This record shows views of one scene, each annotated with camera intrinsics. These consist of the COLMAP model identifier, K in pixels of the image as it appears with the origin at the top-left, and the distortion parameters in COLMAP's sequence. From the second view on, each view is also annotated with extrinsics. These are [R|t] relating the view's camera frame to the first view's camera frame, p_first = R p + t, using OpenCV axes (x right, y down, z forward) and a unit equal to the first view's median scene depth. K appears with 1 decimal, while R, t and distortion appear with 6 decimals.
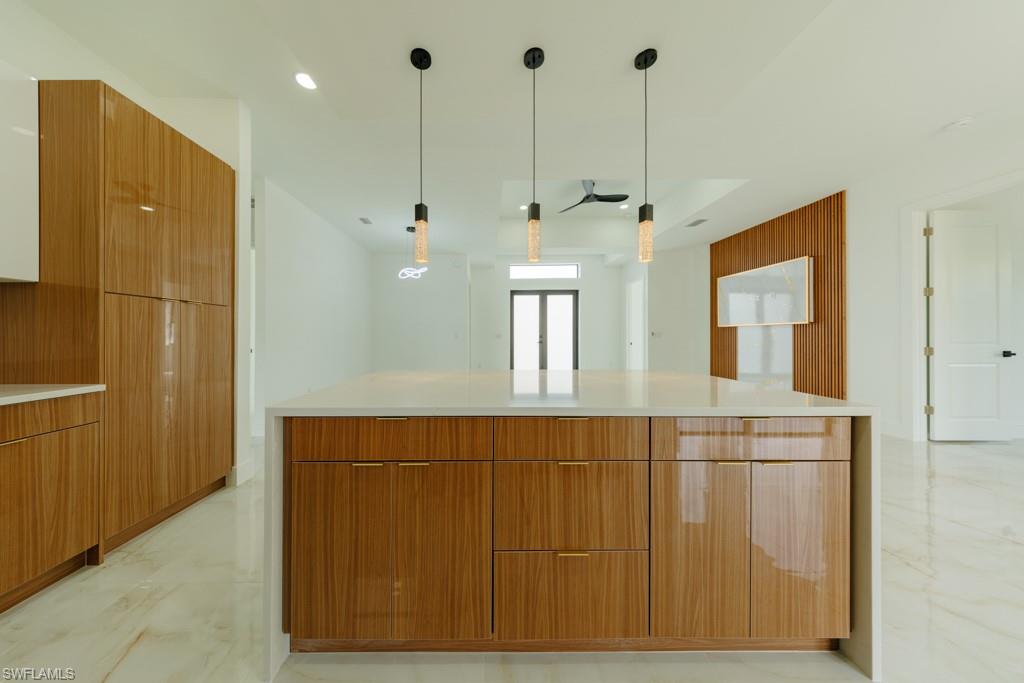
lens RADIAL K [[299.8, 0, 488.0], [0, 299.8, 335.1], [0, 0, 1]] dist [-0.000045, -0.000007]
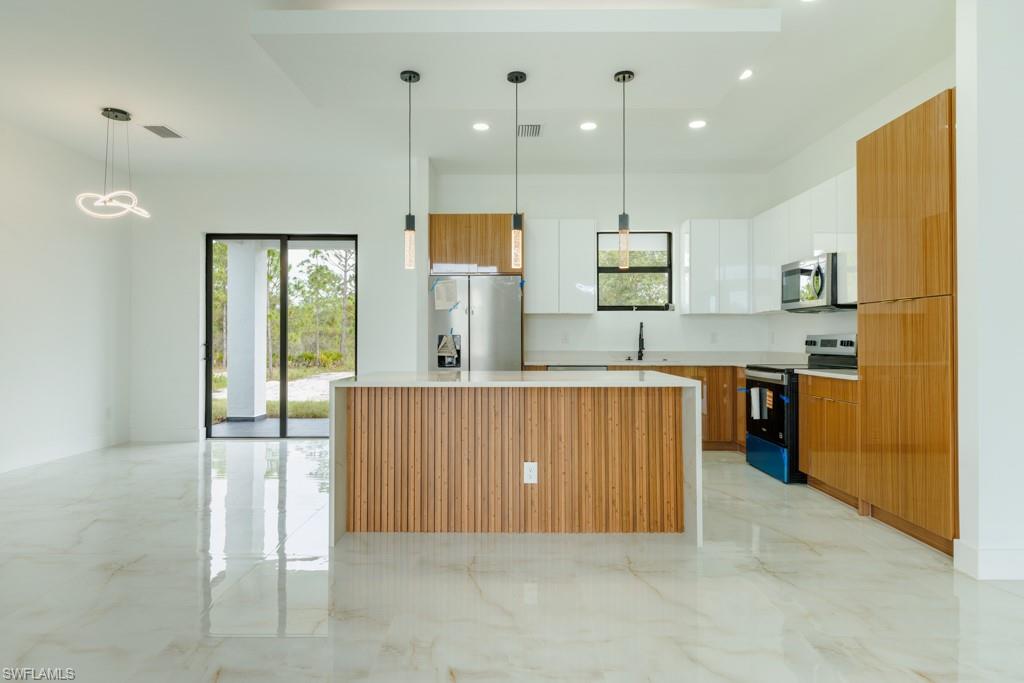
lens RADIAL K [[557.7, 0, 505.7], [0, 557.7, 336.2], [0, 0, 1]] dist [-0.002426, -0.000234]
pose [[-0.999945, 0.001675, 0.010358, 0.067548], [0.001629, 0.999989, -0.004409, 0.000935], [-0.010365, -0.004392, -0.999937, 1.146165]]
